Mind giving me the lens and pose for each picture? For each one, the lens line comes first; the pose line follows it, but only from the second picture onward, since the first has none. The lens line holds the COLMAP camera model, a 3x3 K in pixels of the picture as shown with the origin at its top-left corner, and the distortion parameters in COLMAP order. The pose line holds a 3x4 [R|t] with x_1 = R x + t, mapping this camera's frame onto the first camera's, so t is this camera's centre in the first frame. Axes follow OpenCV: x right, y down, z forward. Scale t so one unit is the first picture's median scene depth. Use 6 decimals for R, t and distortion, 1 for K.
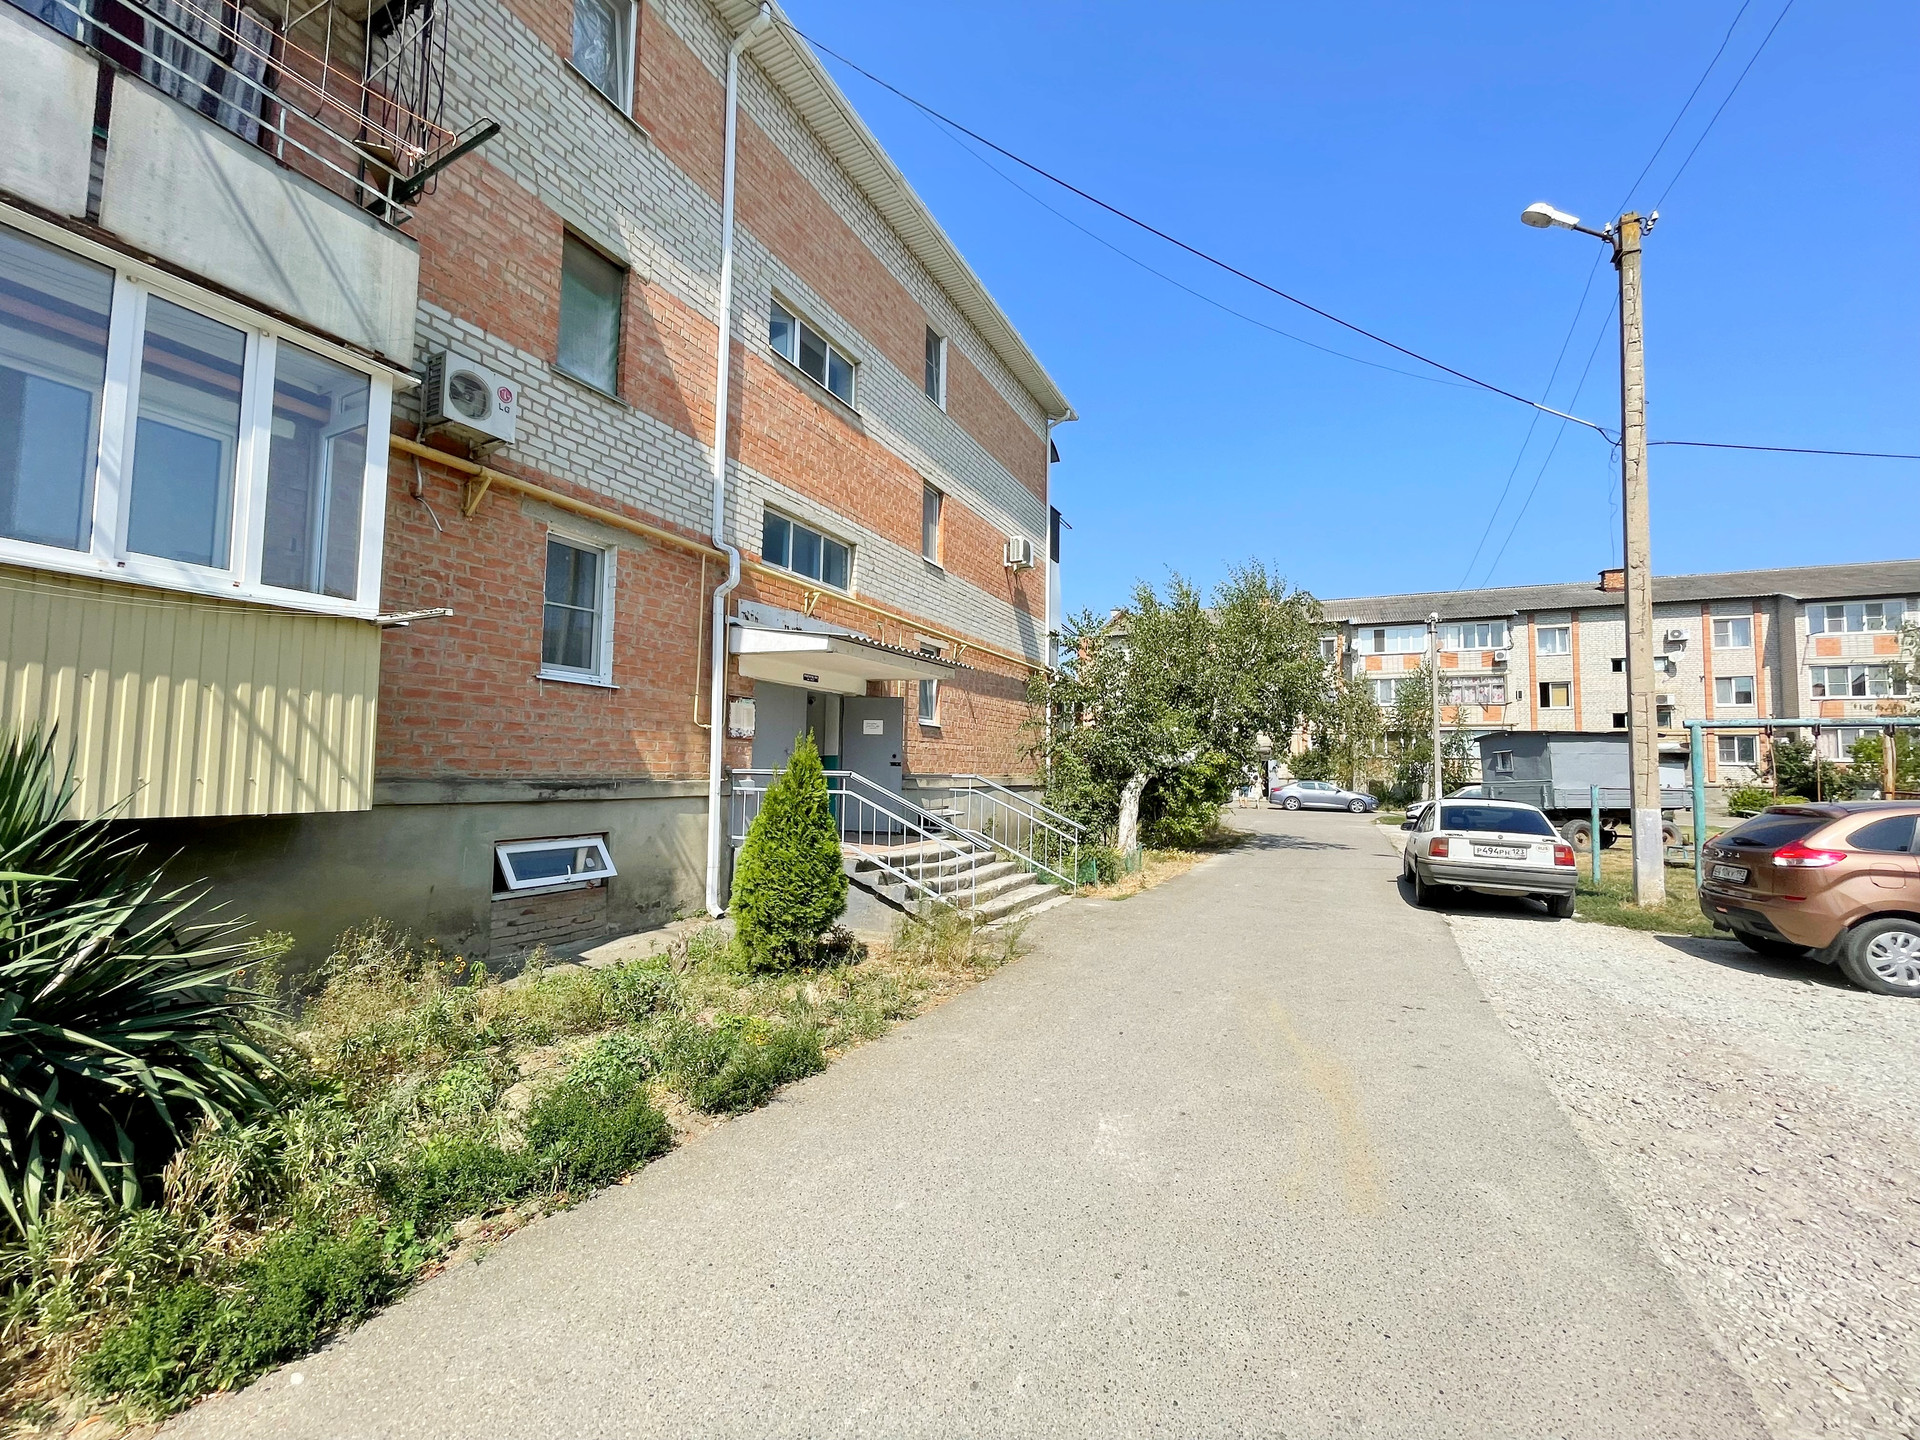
lens RADIAL K [[773.9, 0, 956.2], [0, 773.9, 723.5], [0, 0, 1]] dist [-0.002592, 0.001990]
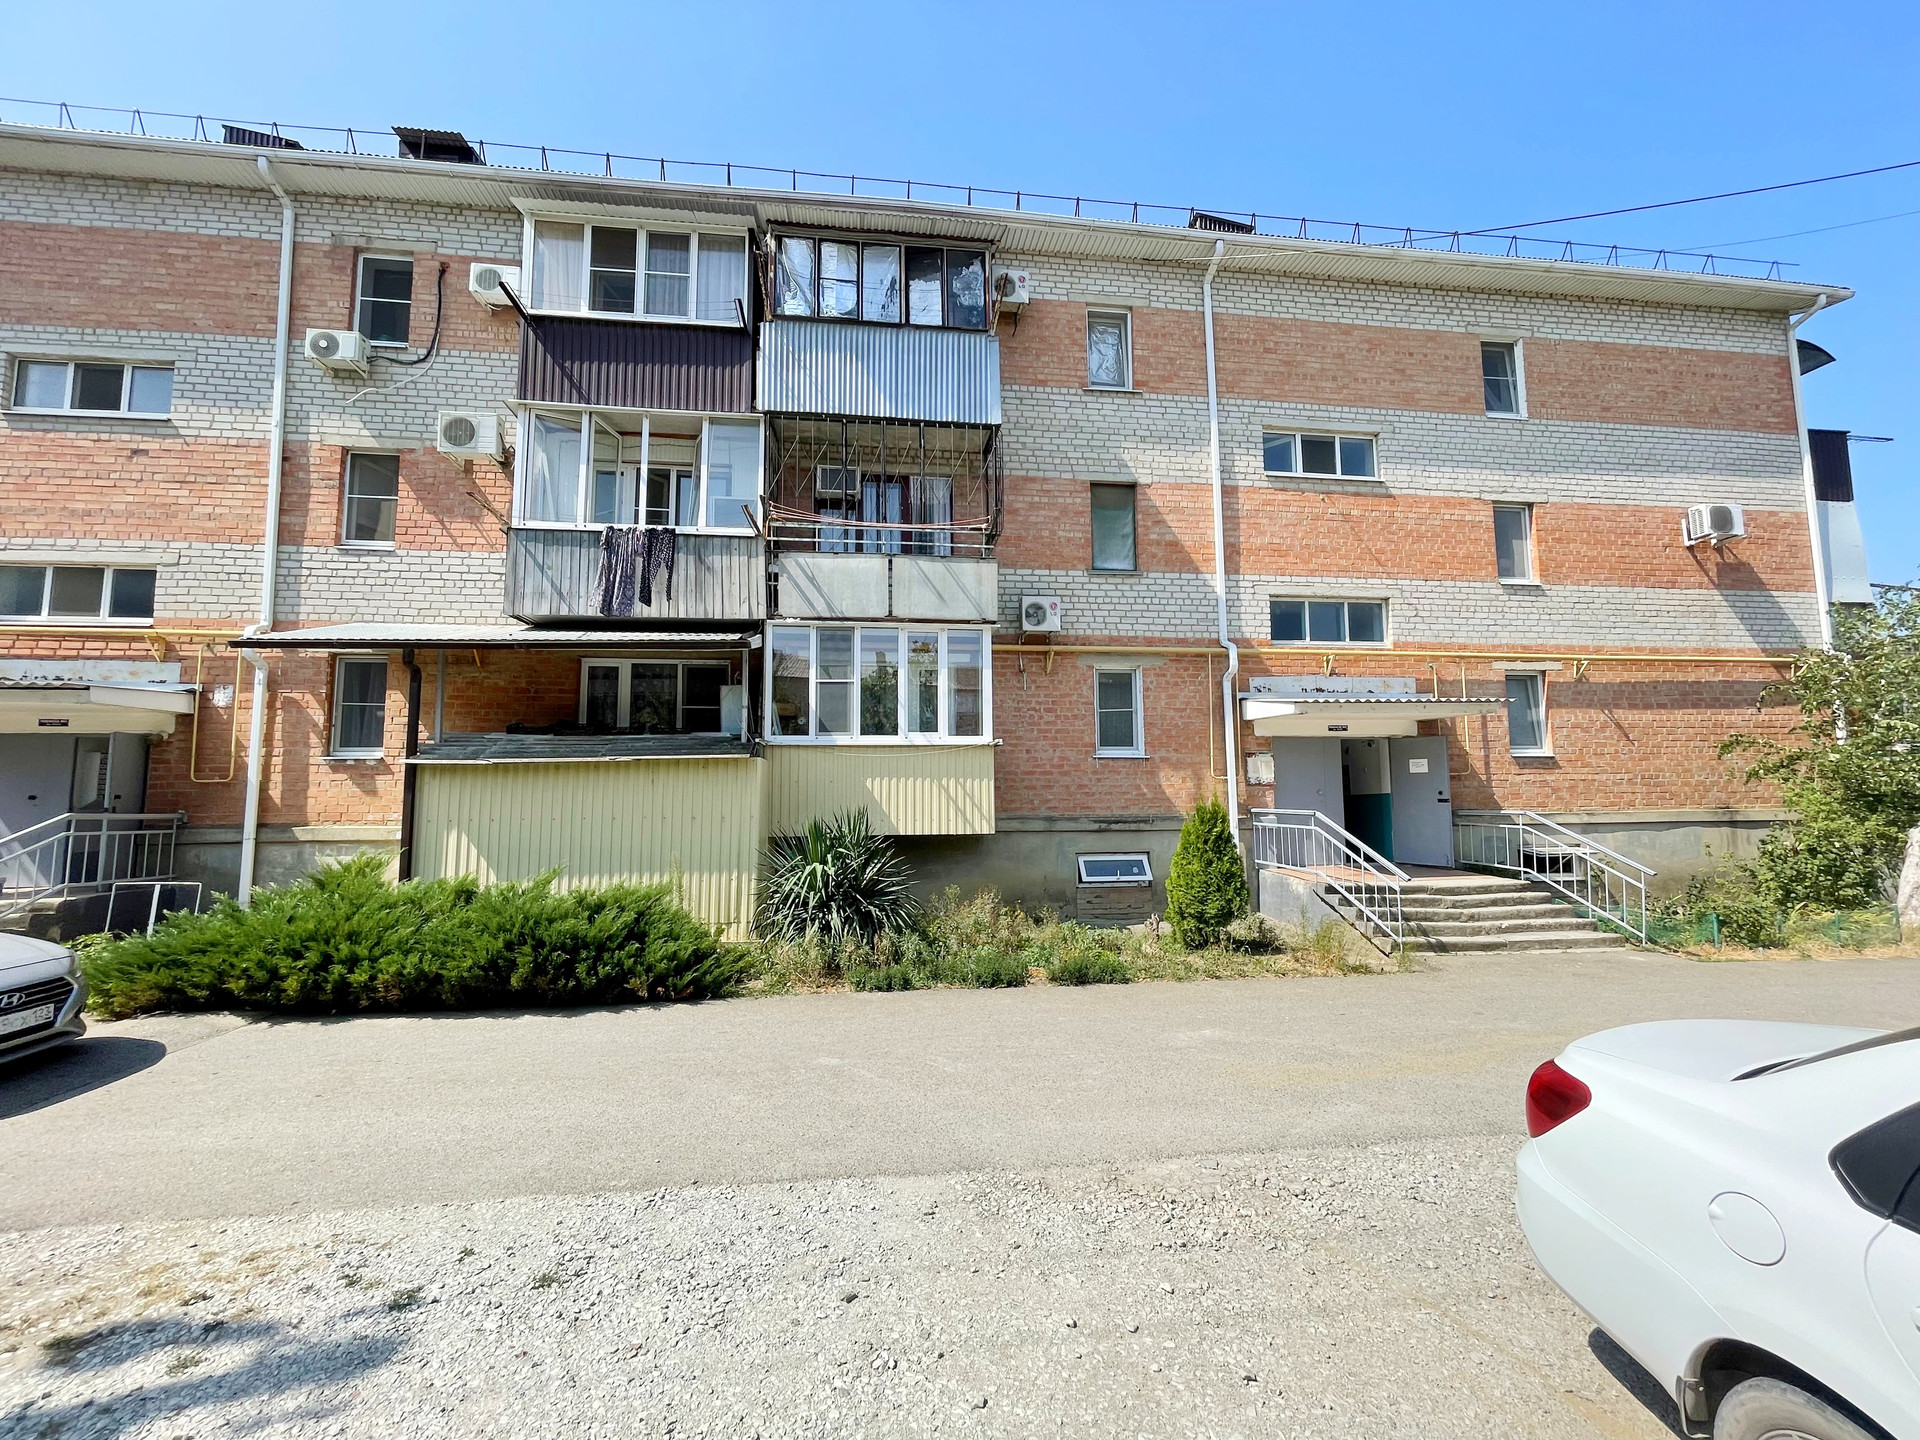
lens RADIAL K [[773.9, 0, 954.3], [0, 773.9, 723.2], [0, 0, 1]] dist [-0.002592, 0.001990]
pose [[0.556054, -0.098962, -0.825234, 0.634387], [0.066768, 0.994996, -0.074331, -0.025400], [0.828460, -0.013767, 0.559879, -0.180752]]
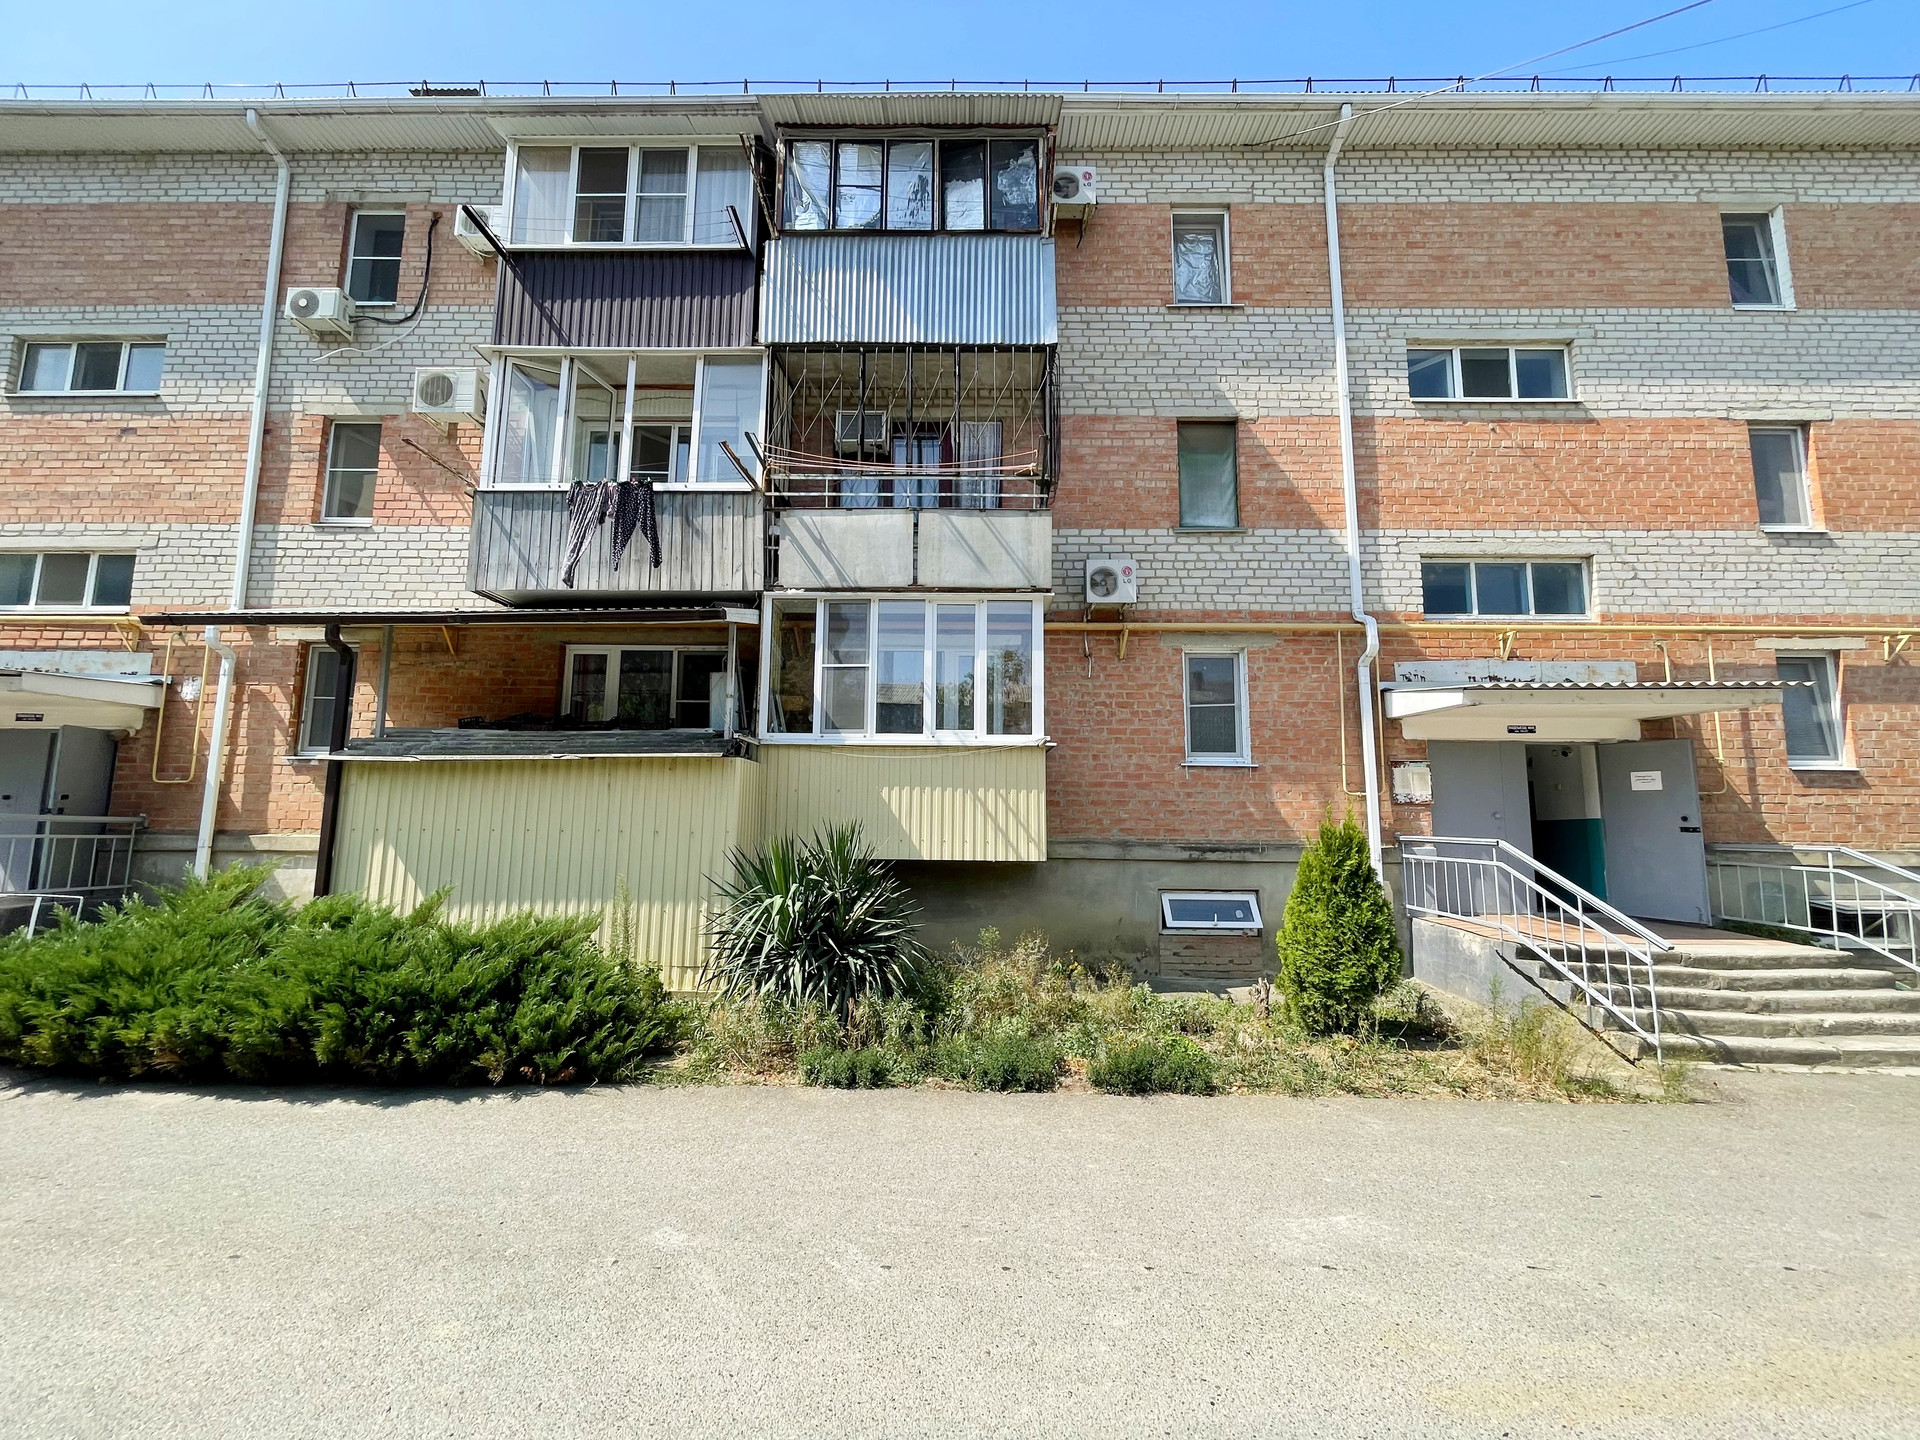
lens RADIAL K [[773.9, 0, 955.2], [0, 773.9, 721.8], [0, 0, 1]] dist [-0.002592, 0.001990]
pose [[0.433751, -0.127279, -0.891998, 0.432067], [0.052101, 0.991859, -0.116194, 0.000170], [0.899525, 0.003926, 0.436851, 0.074897]]
